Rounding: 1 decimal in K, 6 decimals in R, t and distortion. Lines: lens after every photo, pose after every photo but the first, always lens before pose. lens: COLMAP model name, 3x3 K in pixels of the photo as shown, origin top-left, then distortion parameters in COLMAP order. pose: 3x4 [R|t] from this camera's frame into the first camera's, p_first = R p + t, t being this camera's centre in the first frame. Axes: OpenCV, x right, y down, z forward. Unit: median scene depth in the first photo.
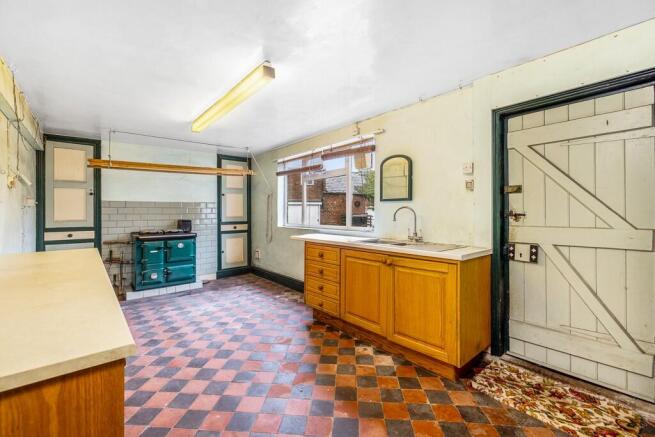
lens RADIAL K [[283.1, 0, 327.3], [0, 283.1, 214.1], [0, 0, 1]] dist [0.002918, 0.000116]
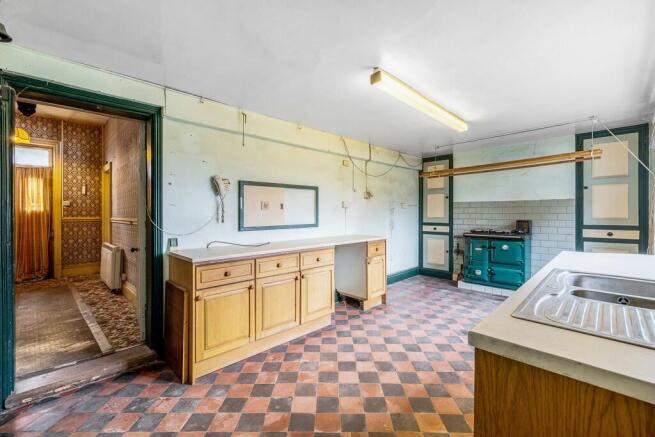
lens RADIAL K [[283.1, 0, 327.9], [0, 283.1, 214.6], [0, 0, 1]] dist [0.002918, 0.000116]
pose [[0.077051, 0.012758, -0.996946, 0.421201], [-0.003543, 0.999915, 0.012522, -0.008269], [0.997021, 0.002568, 0.077090, 0.390239]]
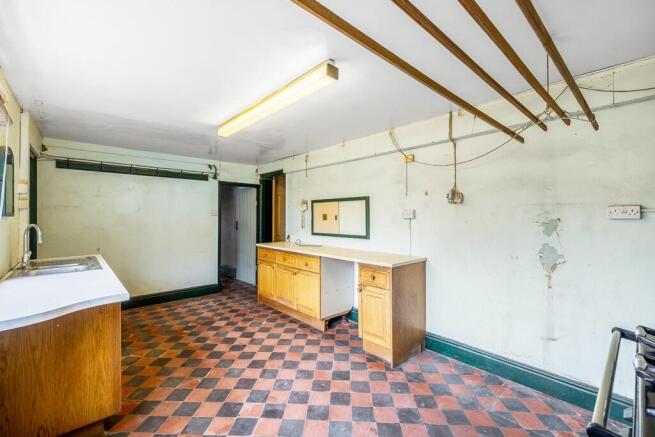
lens RADIAL K [[283.1, 0, 329.7], [0, 283.1, 213.6], [0, 0, 1]] dist [0.002918, 0.000116]
pose [[-0.999716, 0.008695, -0.022187, -0.394442], [0.008691, 0.999962, 0.000248, -0.036616], [0.022188, 0.000055, -0.999754, 1.317791]]
